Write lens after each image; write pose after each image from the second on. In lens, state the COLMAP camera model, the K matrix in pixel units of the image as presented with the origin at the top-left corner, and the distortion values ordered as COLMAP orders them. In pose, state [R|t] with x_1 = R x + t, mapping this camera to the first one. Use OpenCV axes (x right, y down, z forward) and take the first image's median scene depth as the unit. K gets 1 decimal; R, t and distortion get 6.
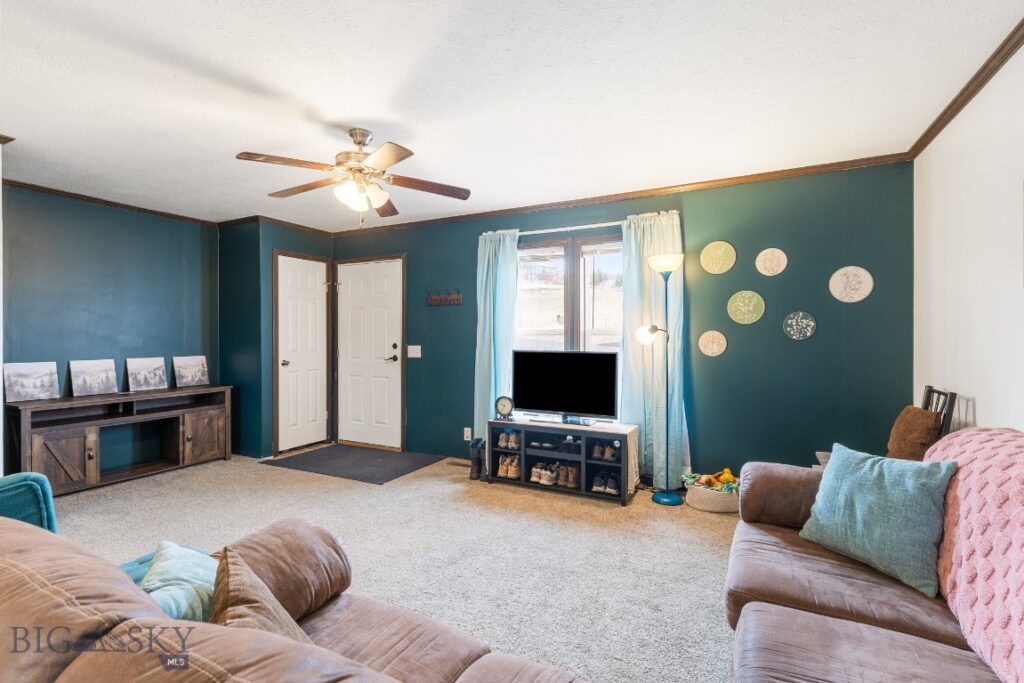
lens RADIAL K [[461.6, 0, 512.5], [0, 461.6, 336.7], [0, 0, 1]] dist [0.001529, 0.000259]
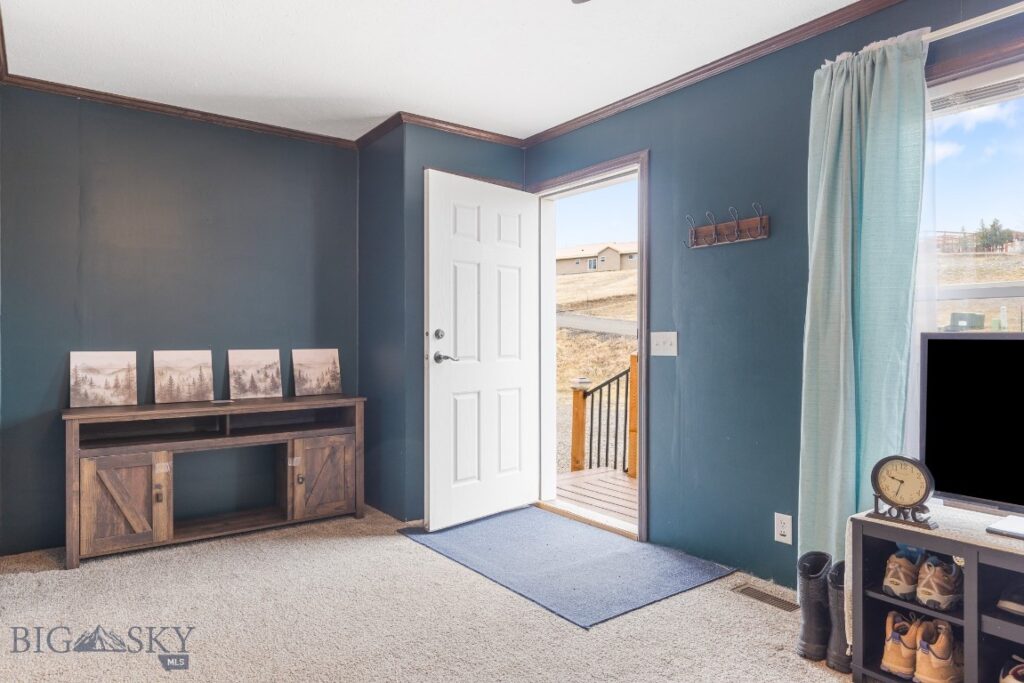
lens RADIAL K [[628.1, 0, 516.3], [0, 628.1, 339.2], [0, 0, 1]] dist [-0.007342, 0.001871]
pose [[0.898358, 0.000573, -0.439263, -0.074737], [-0.001024, 0.999999, -0.000788, 0.035805], [0.439262, 0.001157, 0.898358, 0.410450]]
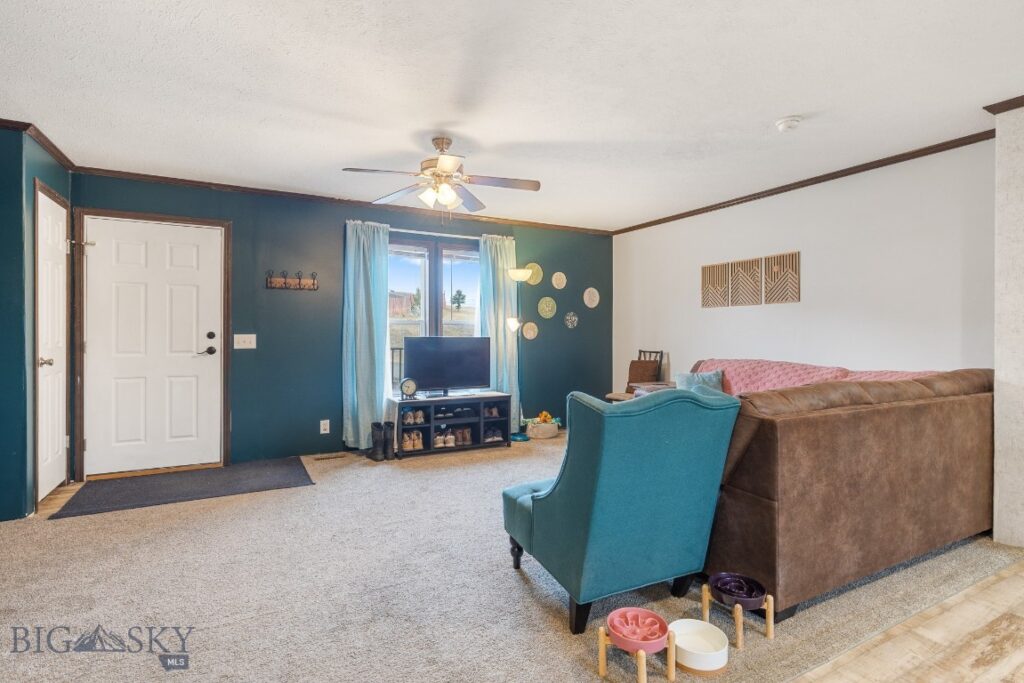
lens RADIAL K [[500.0, 0, 509.9], [0, 500.0, 335.2], [0, 0, 1]] dist [0.004377, 0.000381]
pose [[0.578956, -0.003808, 0.815350, -0.852152], [-0.002571, 0.999976, 0.006496, 0.017026], [-0.815355, -0.005857, 0.578932, 0.108039]]
